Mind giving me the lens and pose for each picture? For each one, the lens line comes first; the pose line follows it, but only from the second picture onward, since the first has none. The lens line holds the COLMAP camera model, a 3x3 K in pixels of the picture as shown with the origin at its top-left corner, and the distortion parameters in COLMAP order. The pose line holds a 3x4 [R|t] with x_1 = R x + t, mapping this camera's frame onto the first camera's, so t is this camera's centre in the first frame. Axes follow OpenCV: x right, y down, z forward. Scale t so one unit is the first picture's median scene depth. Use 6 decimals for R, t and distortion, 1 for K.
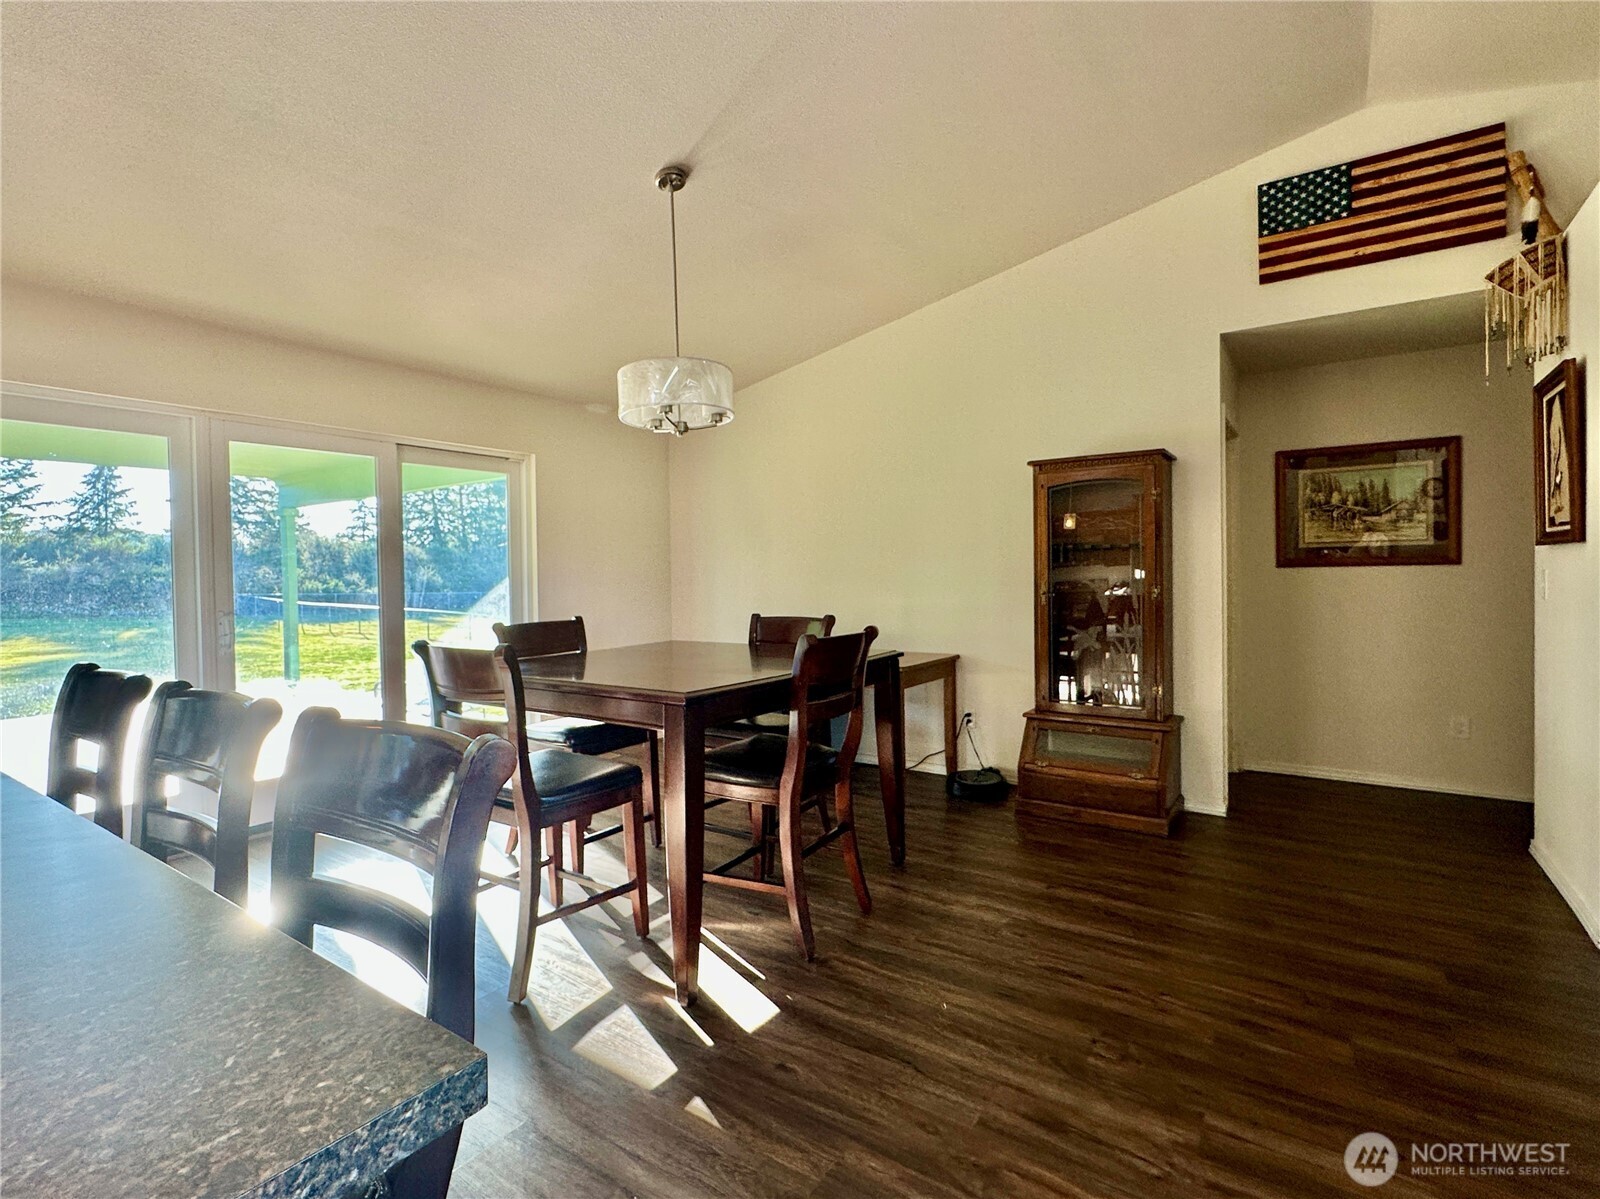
lens RADIAL K [[771.6, 0, 806.9], [0, 771.6, 588.9], [0, 0, 1]] dist [-0.005041, 0.001061]
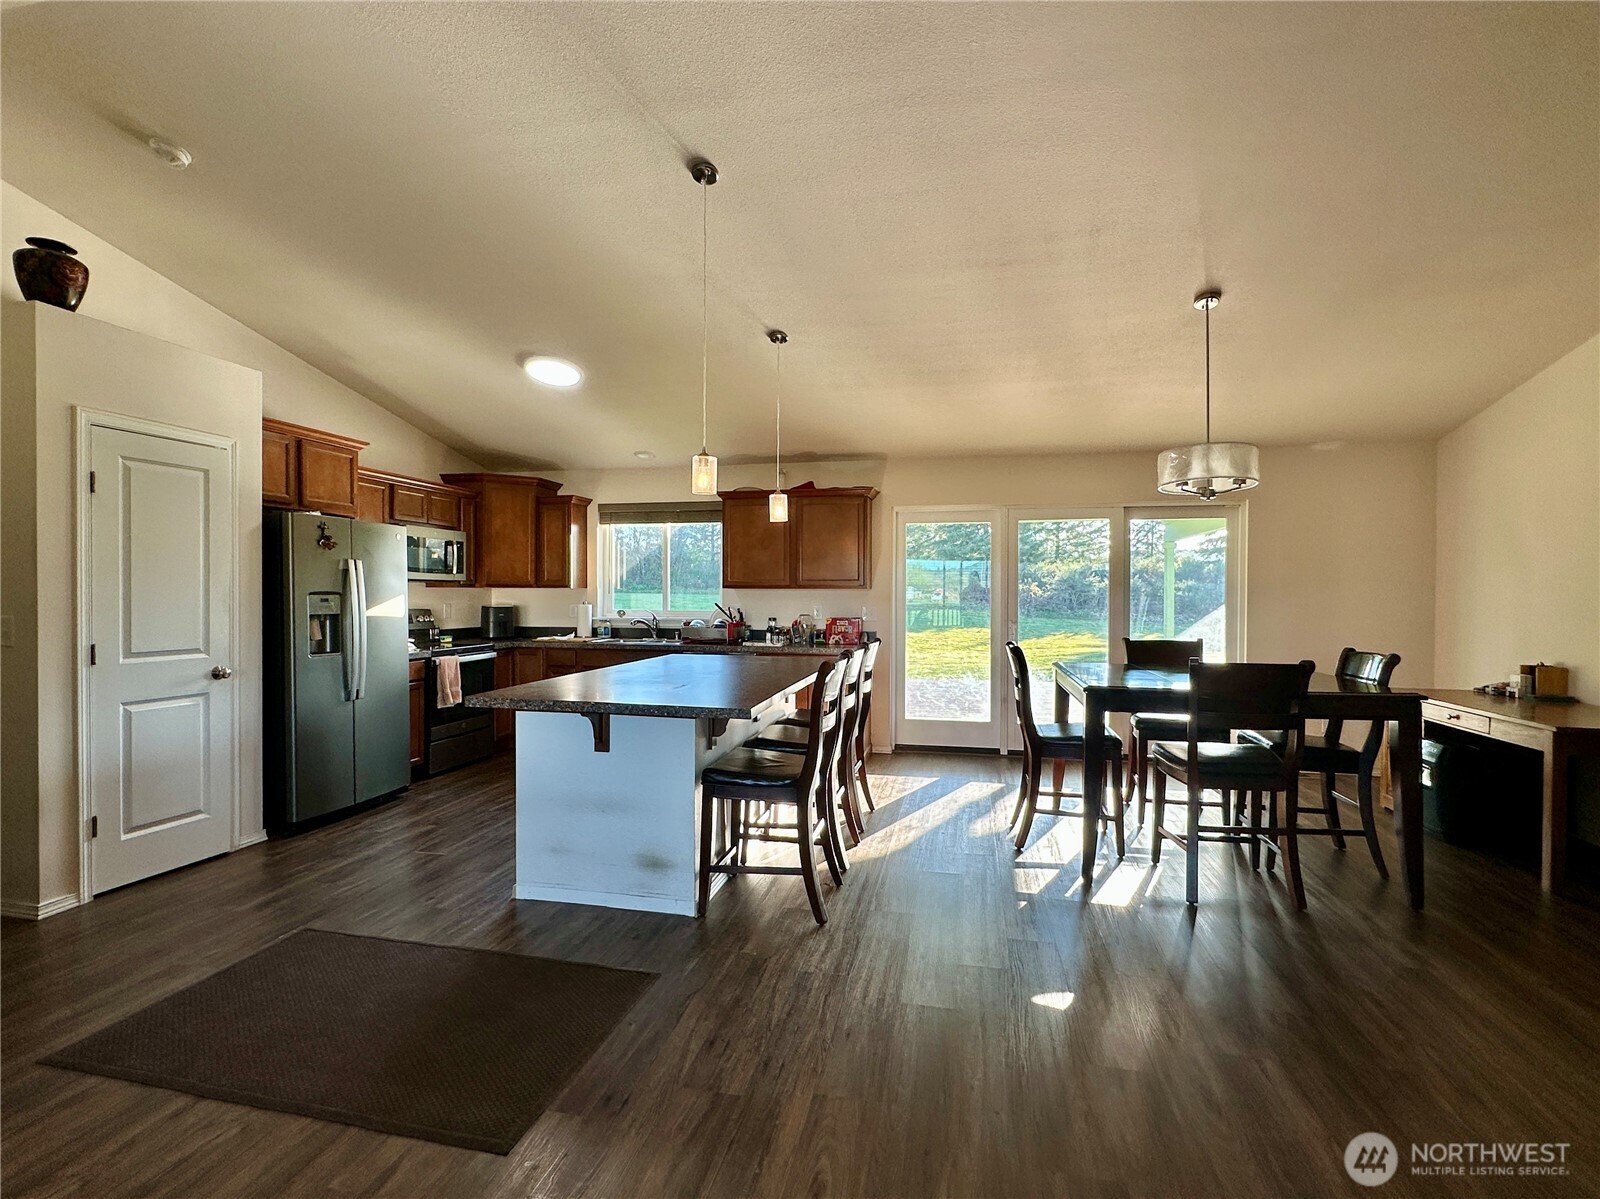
lens RADIAL K [[771.6, 0, 798.2], [0, 771.6, 599.2], [0, 0, 1]] dist [-0.005041, 0.001061]
pose [[0.381981, 0.024594, -0.923843, 0.666247], [-0.030583, 0.999435, 0.013961, -0.028470], [0.923664, 0.022921, 0.382517, -0.099791]]
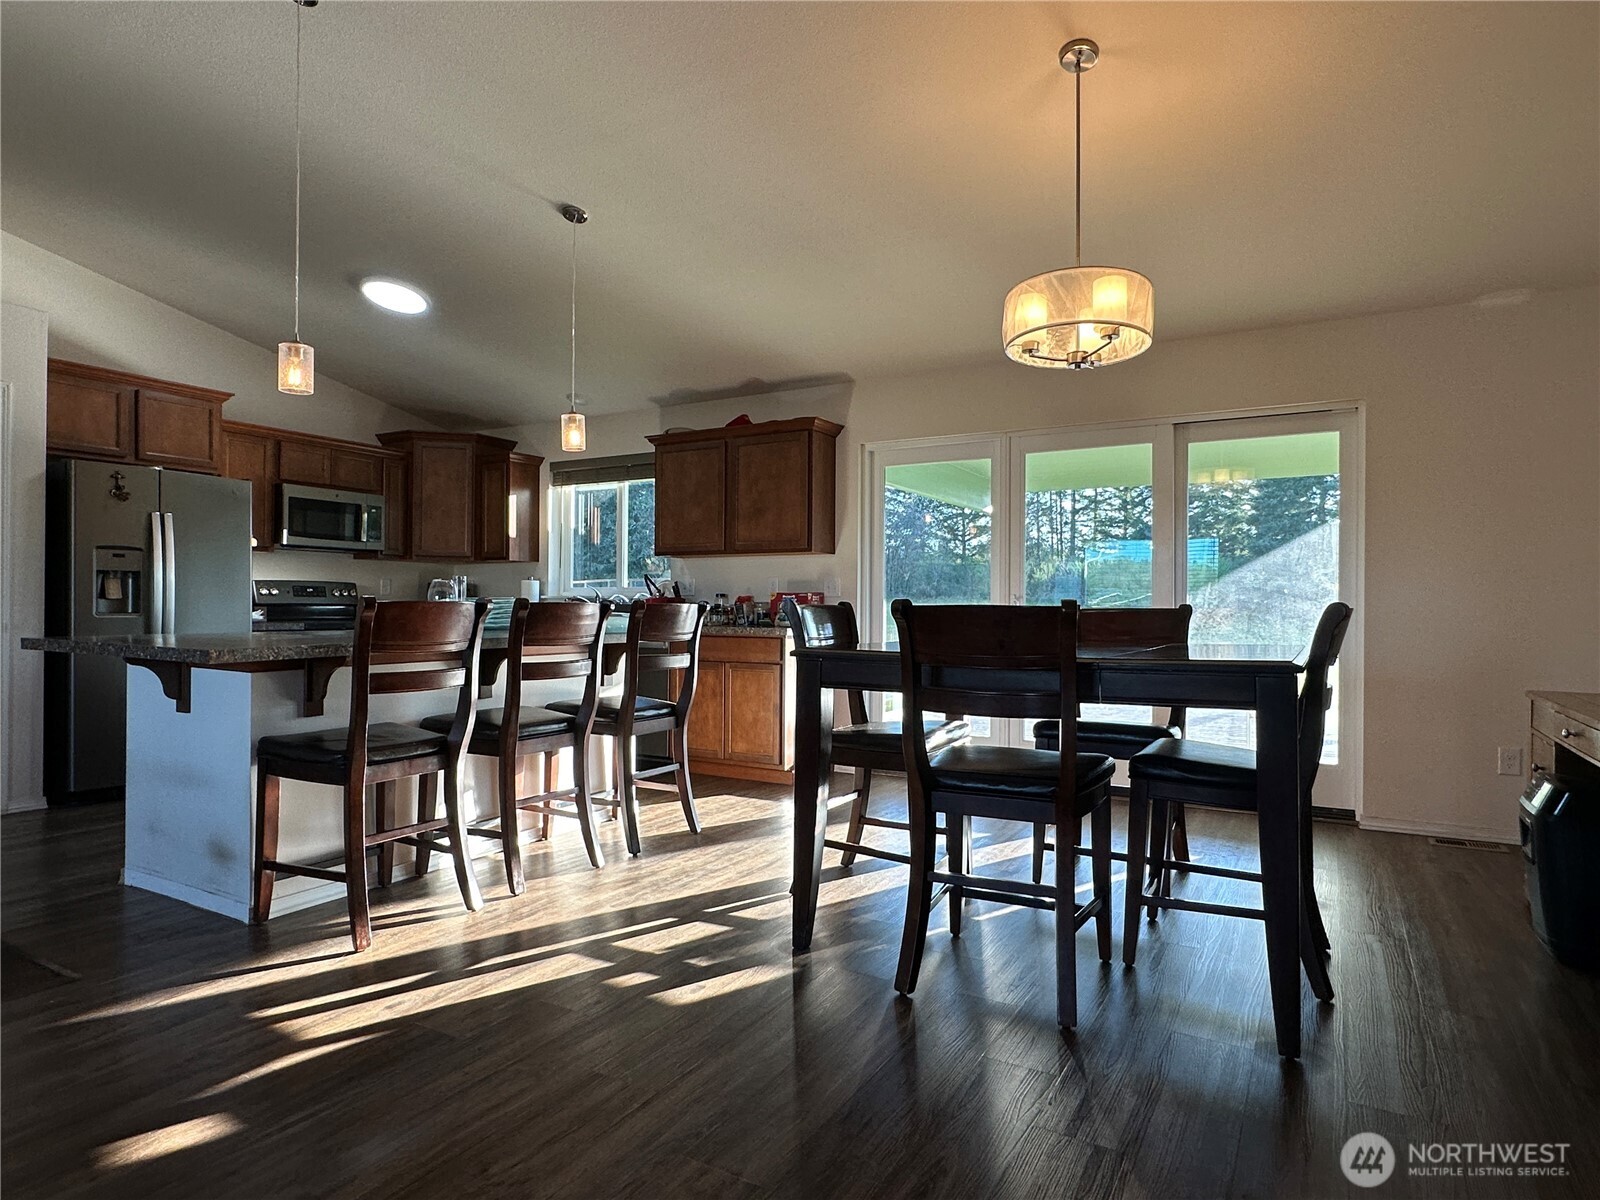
lens RADIAL K [[913.2, 0, 803.8], [0, 913.2, 600.3], [0, 0, 1]] dist [-0.002276, -0.002558]
pose [[0.084349, 0.010767, -0.996378, 0.671749], [-0.029678, 0.999525, 0.008288, 0.036705], [0.995994, 0.028871, 0.084628, 0.551565]]
